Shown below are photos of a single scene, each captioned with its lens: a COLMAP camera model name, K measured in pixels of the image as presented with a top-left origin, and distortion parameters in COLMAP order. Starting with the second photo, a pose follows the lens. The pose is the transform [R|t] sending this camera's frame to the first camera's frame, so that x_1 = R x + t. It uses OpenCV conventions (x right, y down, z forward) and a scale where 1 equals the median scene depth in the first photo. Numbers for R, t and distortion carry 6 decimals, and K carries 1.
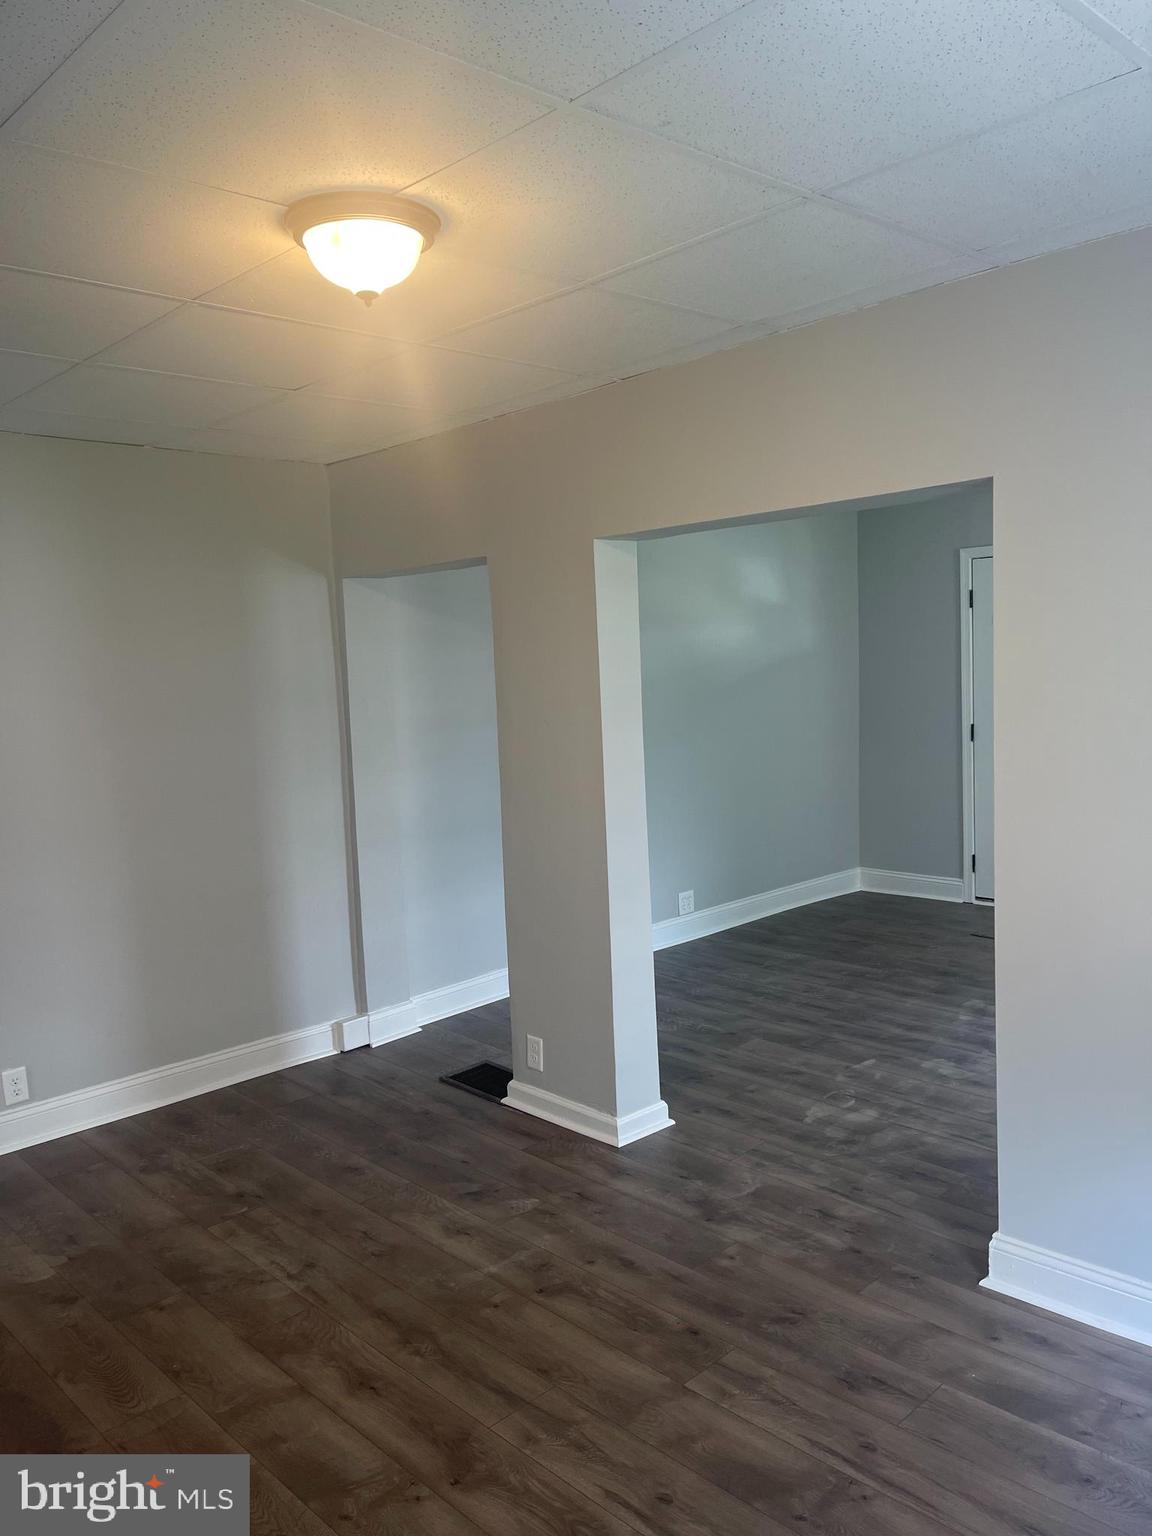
lens RADIAL K [[1160.7, 0, 573.1], [0, 1160.7, 776.0], [0, 0, 1]] dist [0.057614, -0.067377]
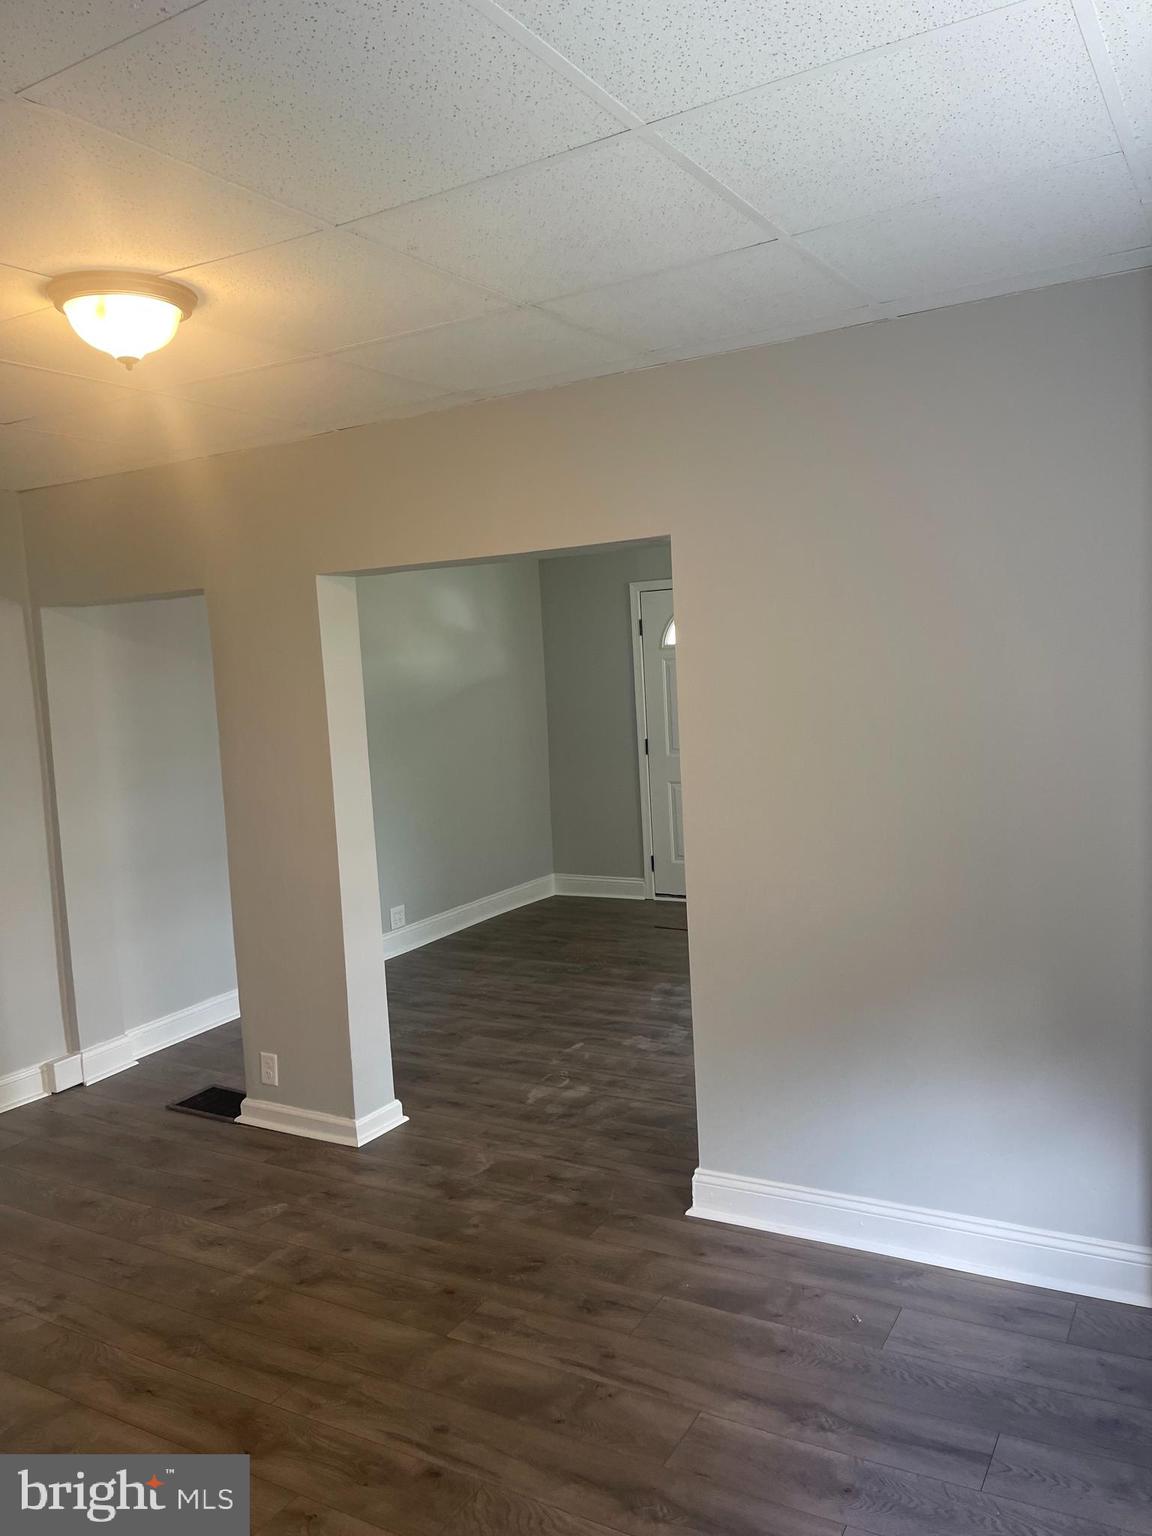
lens RADIAL K [[1160.7, 0, 573.6], [0, 1160.7, 769.1], [0, 0, 1]] dist [0.057614, -0.067377]
pose [[0.961603, -0.034553, 0.272259, -0.053417], [0.040945, 0.999002, -0.017829, 0.002495], [-0.271371, 0.028292, 0.962059, -0.088796]]
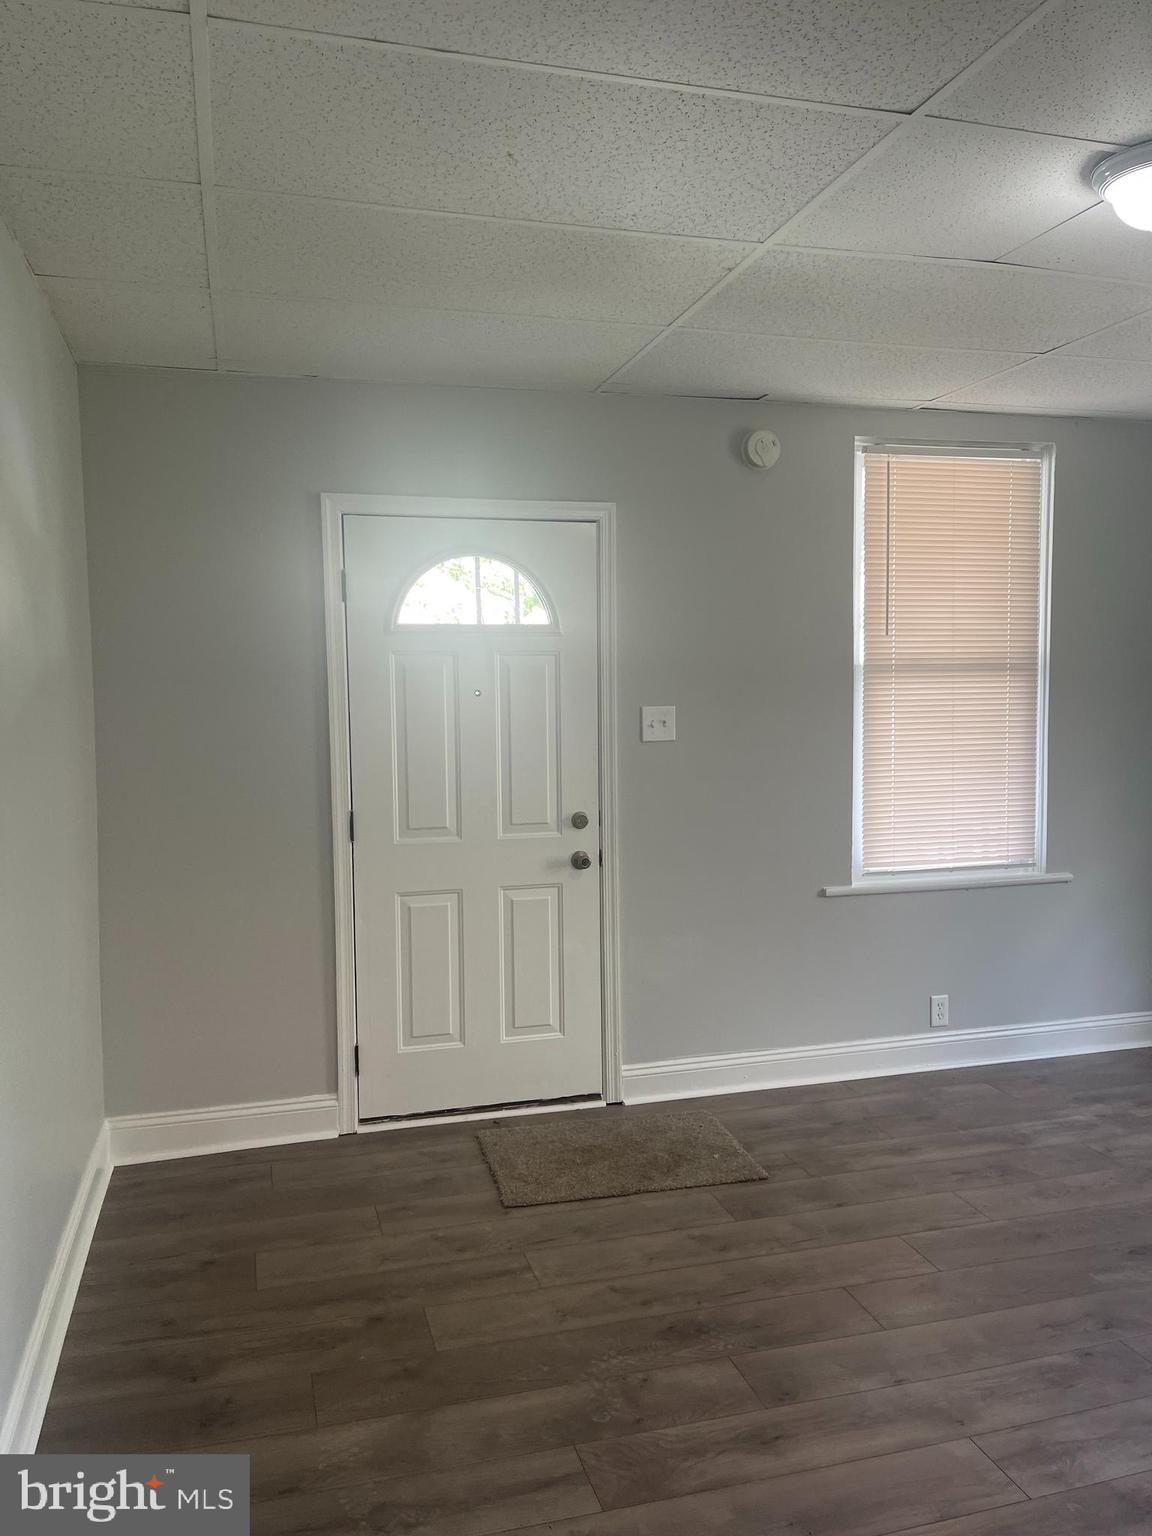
lens RADIAL K [[1160.7, 0, 575.3], [0, 1160.7, 766.6], [0, 0, 1]] dist [0.057614, -0.067377]
pose [[0.460332, -0.013210, 0.887649, -0.190229], [0.075087, 0.996886, -0.024105, -0.082490], [-0.884566, 0.077747, 0.459890, 1.223342]]
